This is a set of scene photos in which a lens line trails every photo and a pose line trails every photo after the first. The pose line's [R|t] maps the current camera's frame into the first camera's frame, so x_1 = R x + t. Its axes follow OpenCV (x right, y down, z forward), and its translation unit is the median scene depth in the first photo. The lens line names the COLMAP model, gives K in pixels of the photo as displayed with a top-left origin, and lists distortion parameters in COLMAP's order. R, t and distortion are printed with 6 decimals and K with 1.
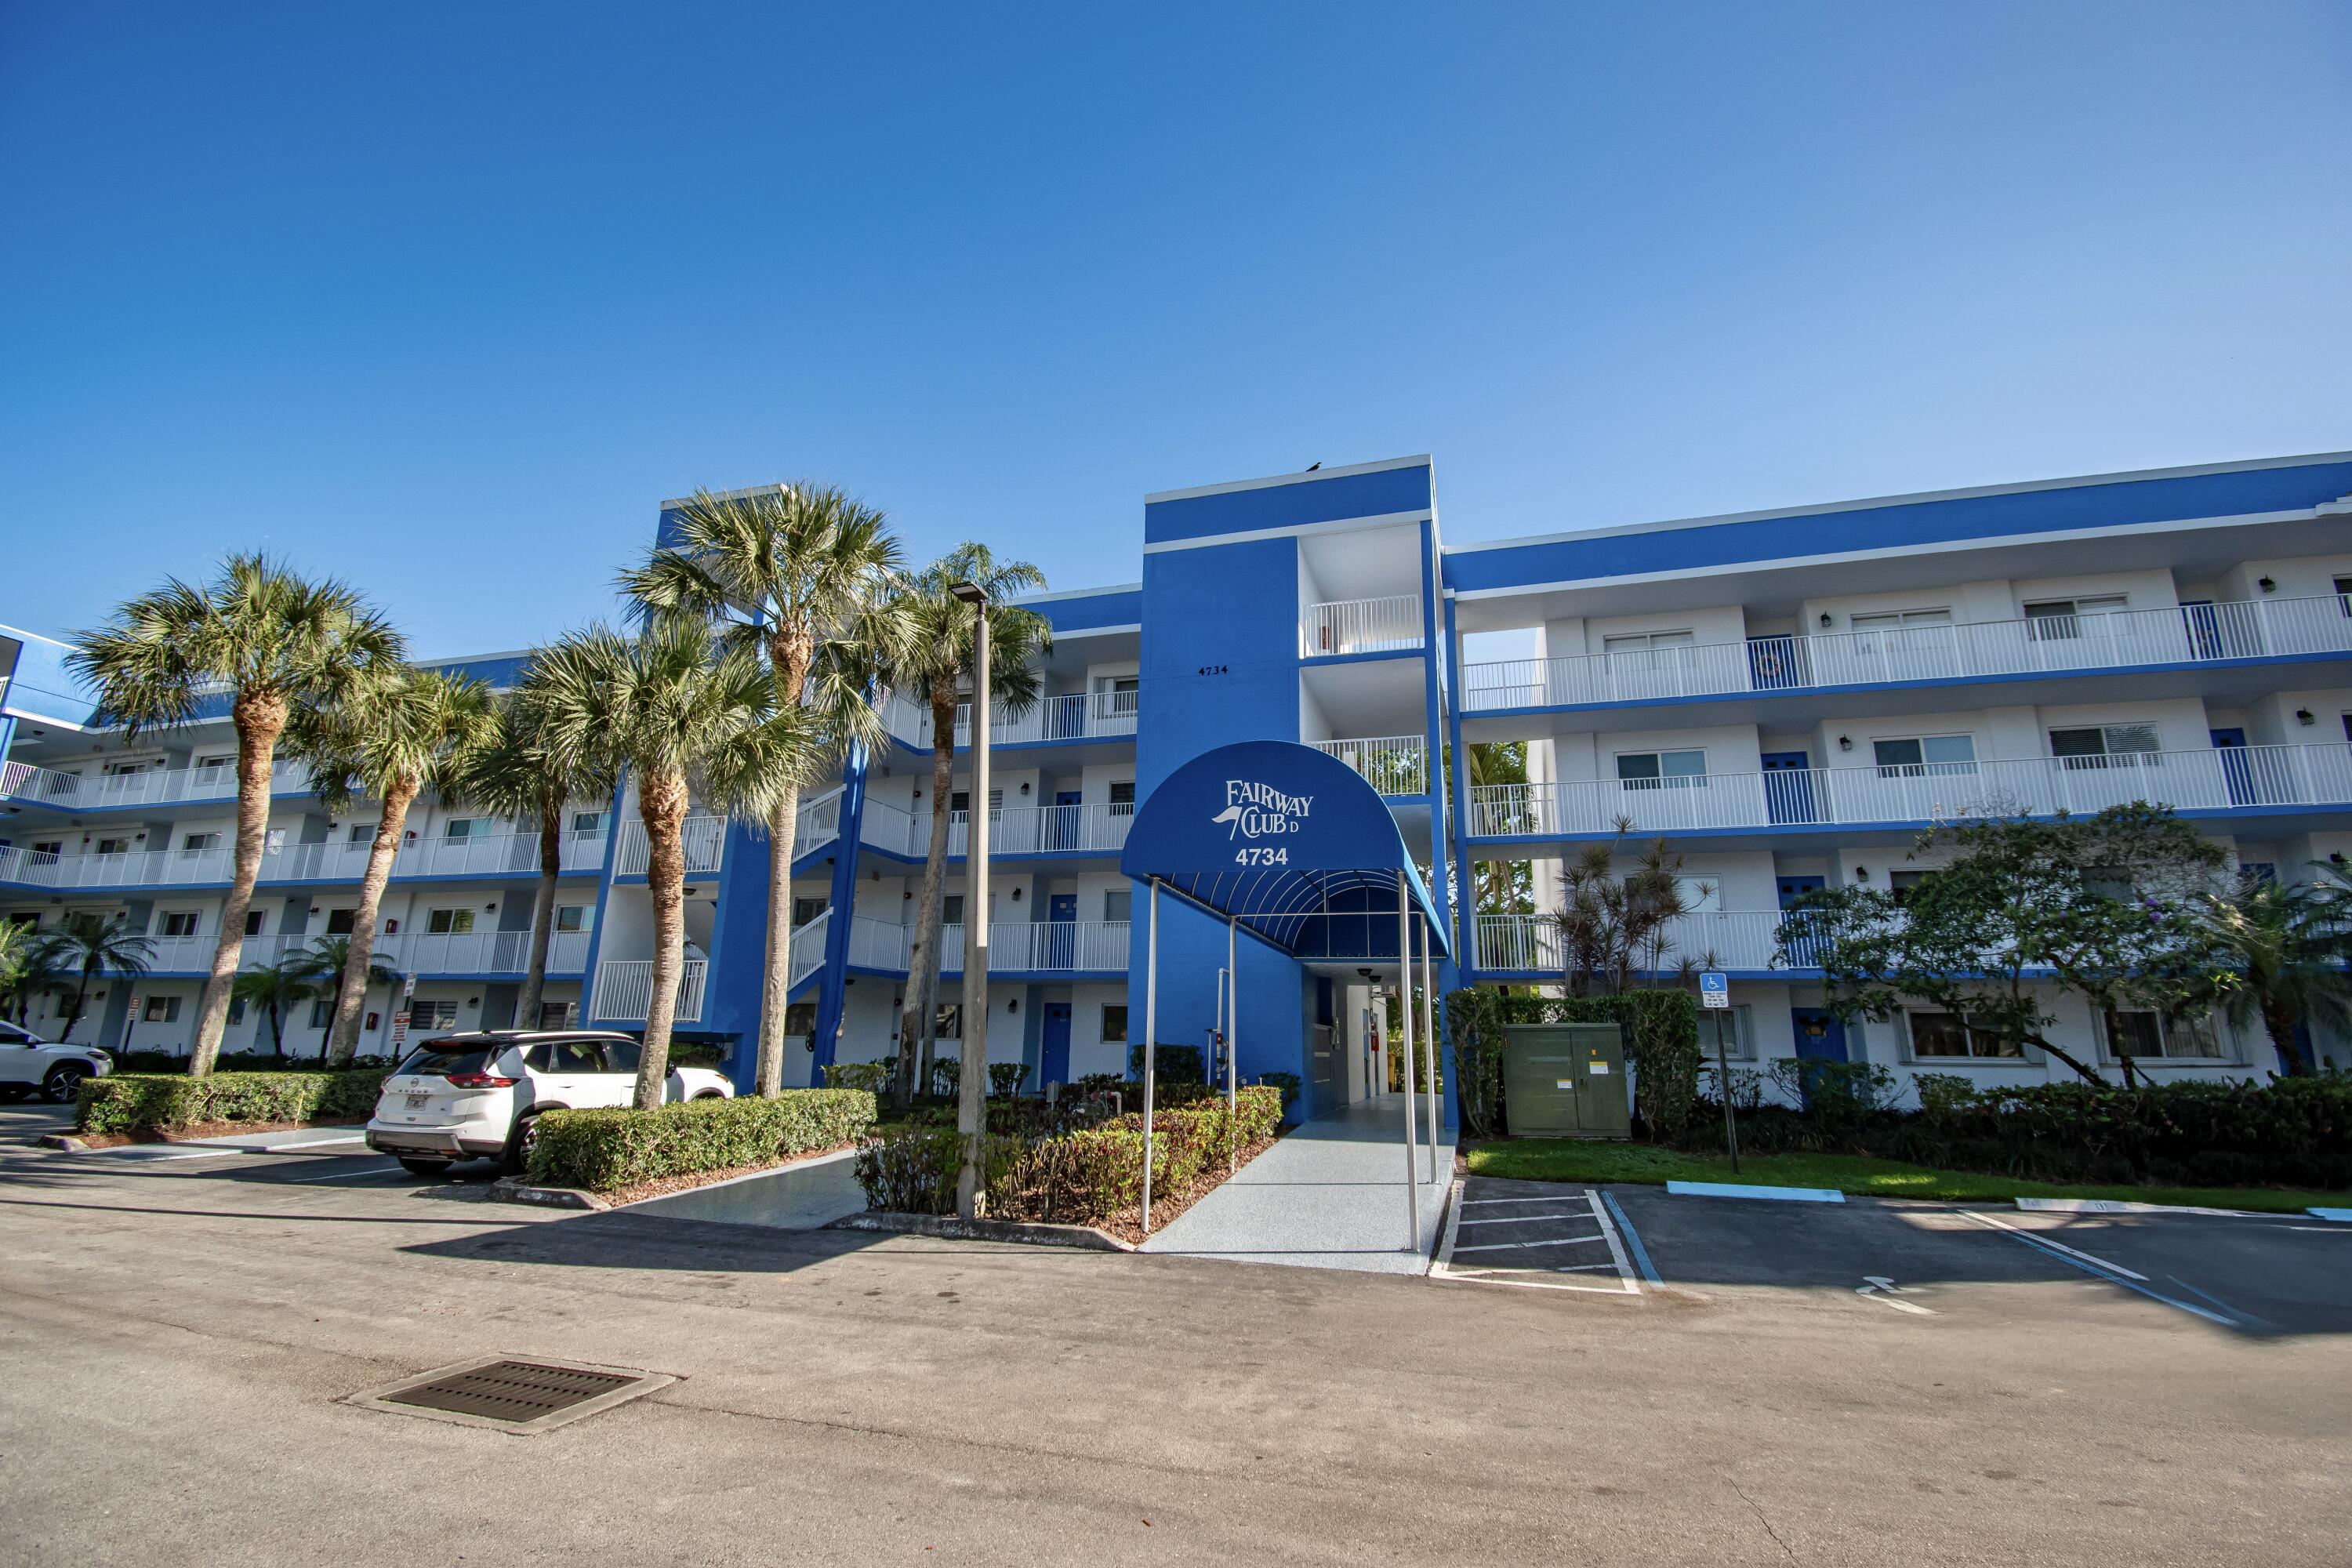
lens RADIAL K [[1049.9, 0, 1194.2], [0, 1049.9, 789.0], [0, 0, 1]] dist [0.004037, -0.018695]
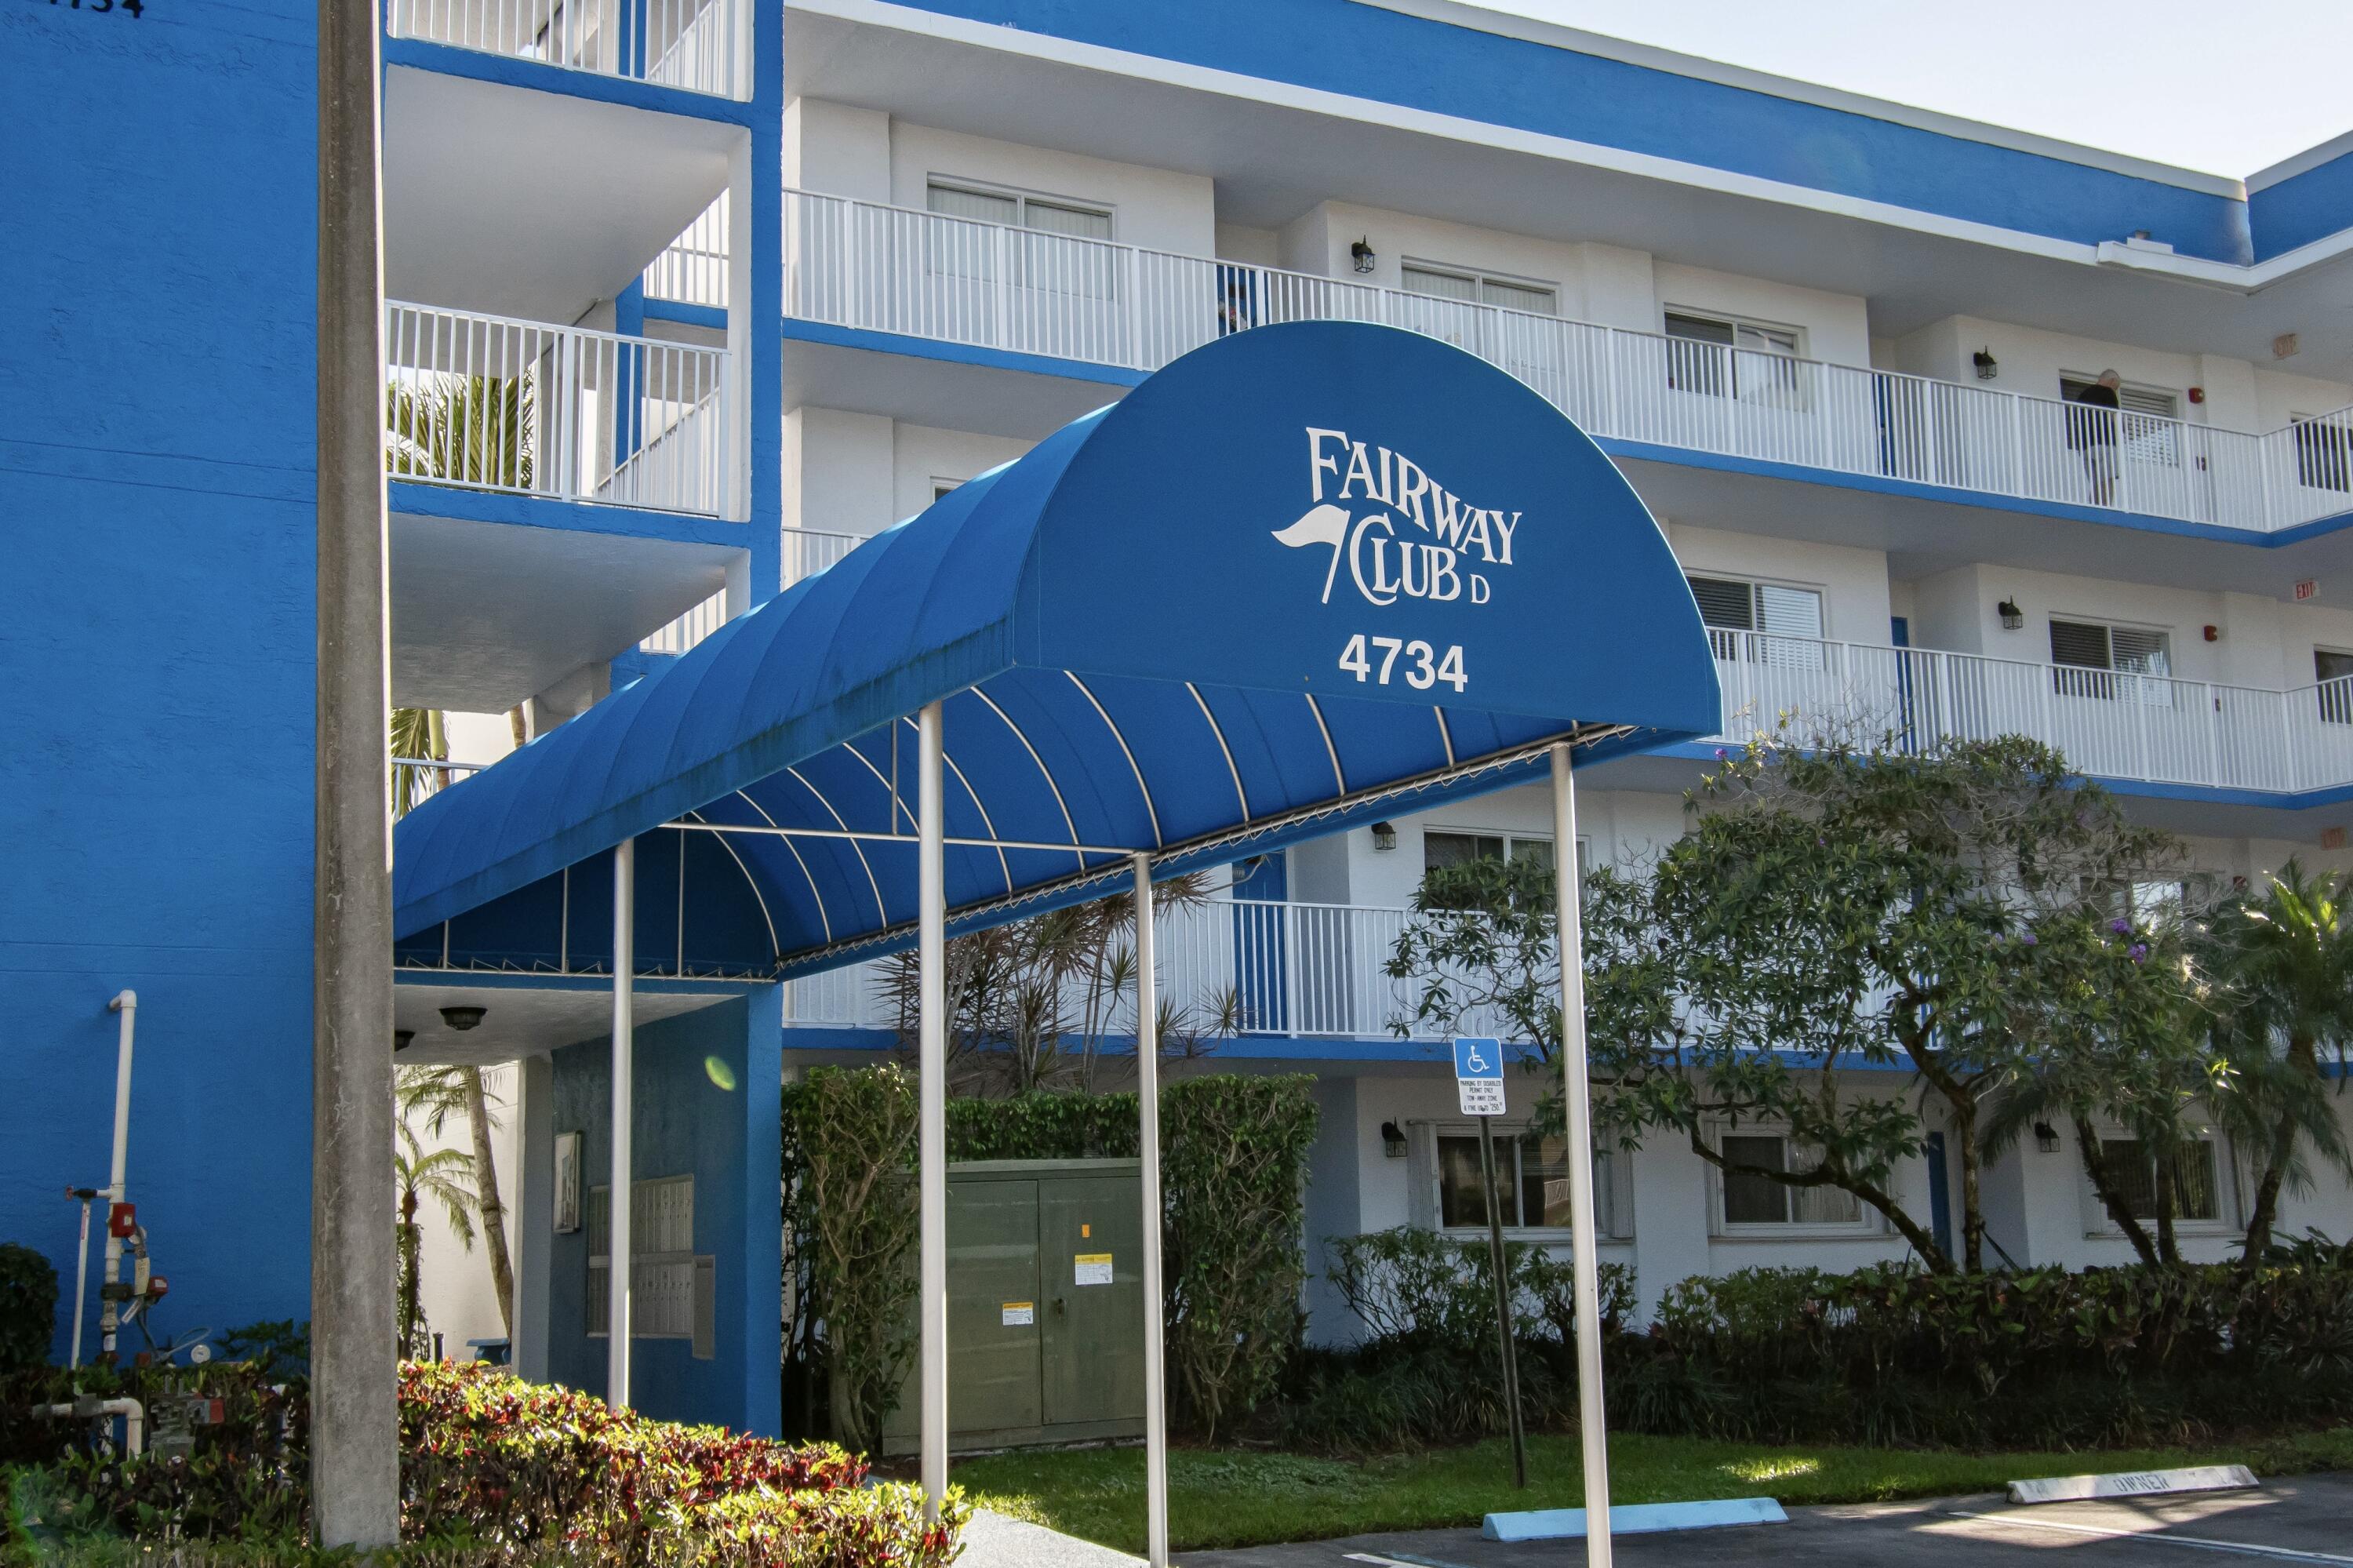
lens RADIAL K [[2931.8, 0, 1175.7], [0, 2931.8, 720.7], [0, 0, 1]] dist [-0.023625, -0.012522]
pose [[0.704832, 0.098255, 0.702537, -0.447305], [-0.139899, 0.990164, 0.001874, 0.061863], [-0.695442, -0.099605, 0.711645, 0.242432]]
